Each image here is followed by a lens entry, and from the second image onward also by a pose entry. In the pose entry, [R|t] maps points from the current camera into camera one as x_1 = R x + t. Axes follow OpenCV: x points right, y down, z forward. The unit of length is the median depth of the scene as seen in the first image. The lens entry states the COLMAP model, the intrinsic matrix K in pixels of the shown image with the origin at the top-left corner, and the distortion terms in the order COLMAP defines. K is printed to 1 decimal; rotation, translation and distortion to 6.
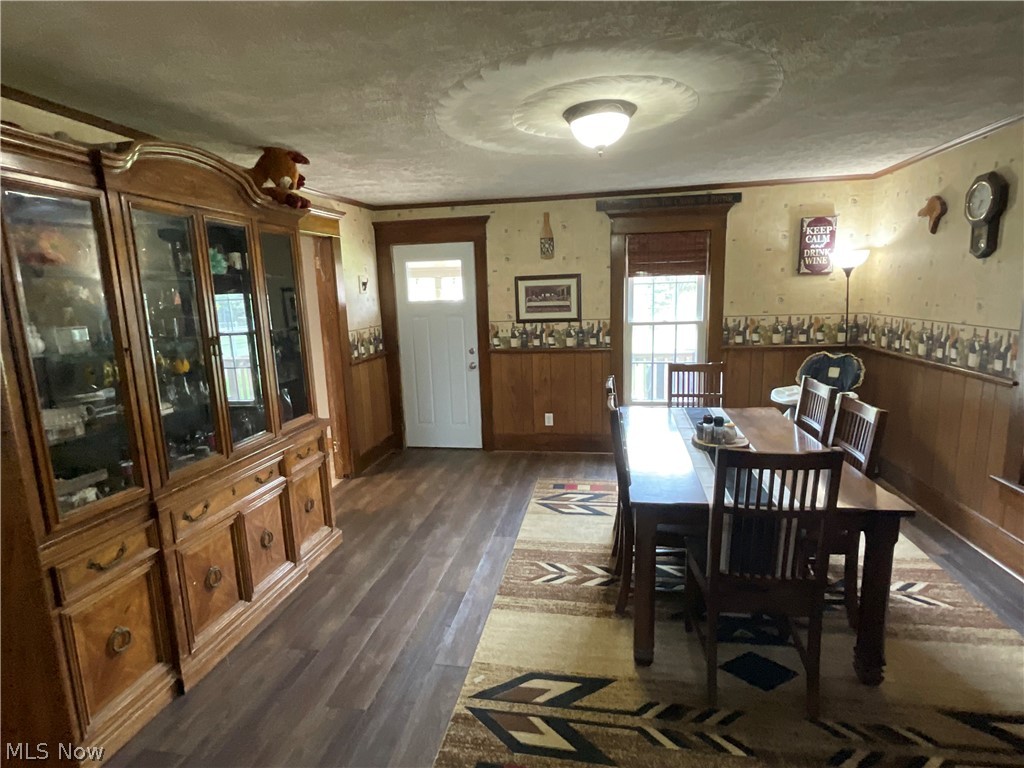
lens RADIAL K [[512.8, 0, 513.7], [0, 512.8, 378.8], [0, 0, 1]] dist [0.000862, -0.000140]
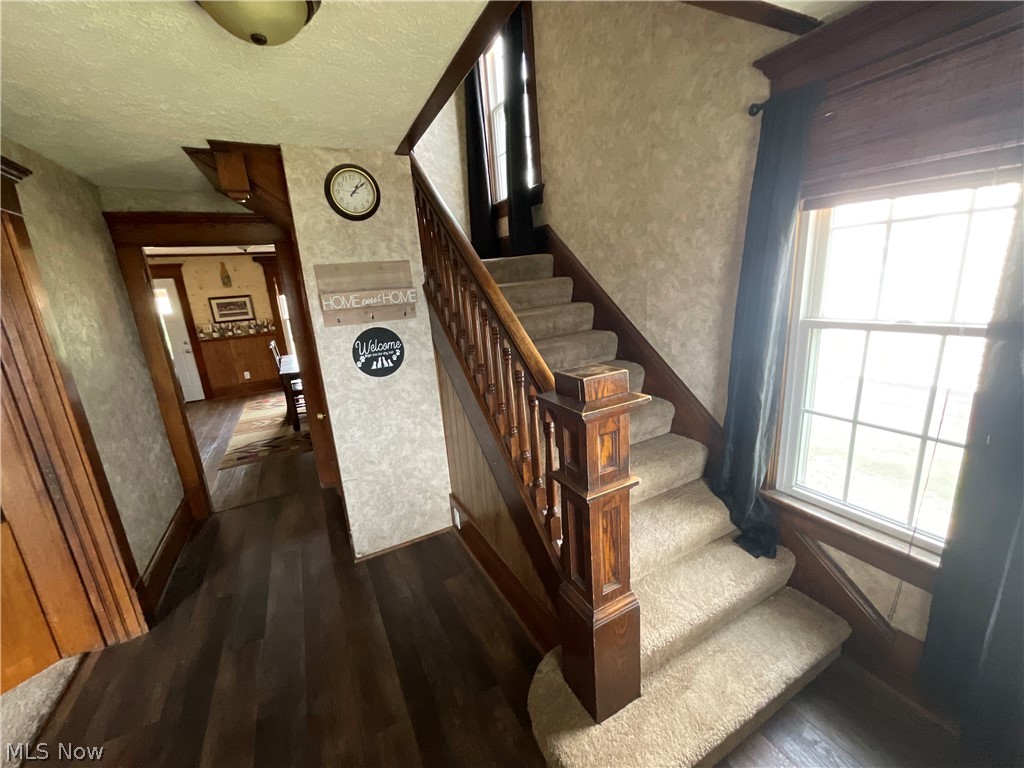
lens RADIAL K [[413.5, 0, 513.1], [0, 413.5, 385.1], [0, 0, 1]] dist [0.001992, -0.001011]
pose [[0.790186, -0.171900, 0.588266, -0.066298], [0.145638, 0.985031, 0.092213, 0.138753], [-0.595311, 0.012809, 0.803393, -0.892994]]
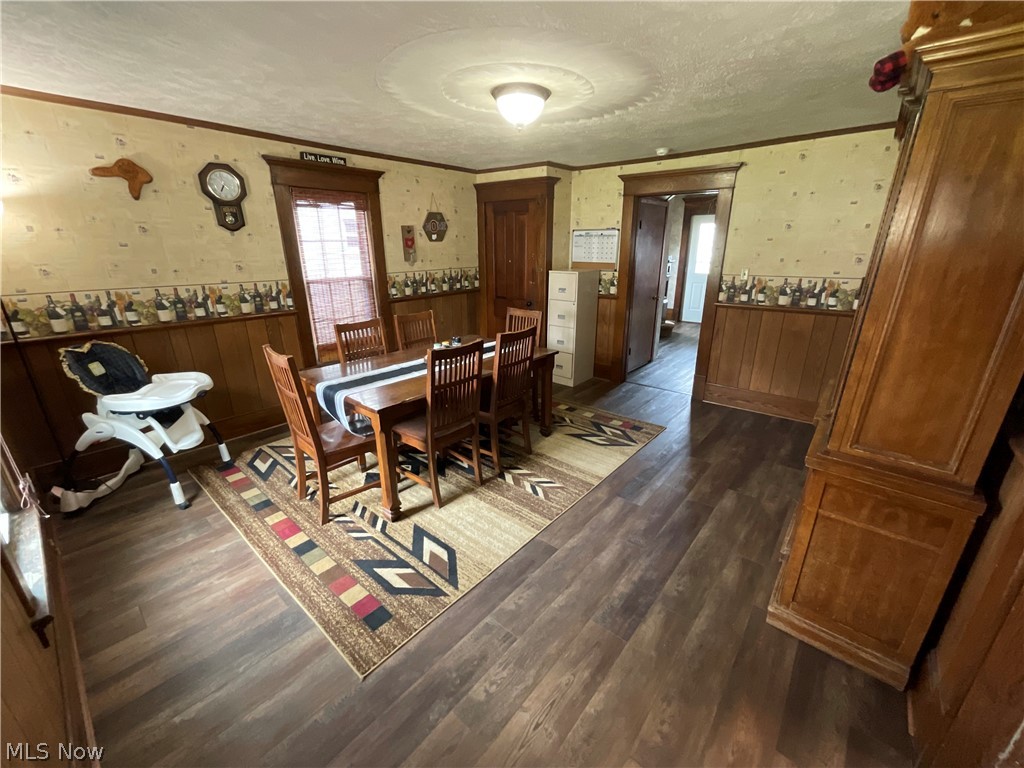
lens RADIAL K [[413.5, 0, 517.2], [0, 413.5, 389.6], [0, 0, 1]] dist [0.001992, -0.001011]
pose [[-0.860184, -0.130498, 0.493005, -0.232649], [0.123786, 0.884371, 0.450072, -0.191325], [-0.494733, 0.448171, -0.744568, 1.186567]]
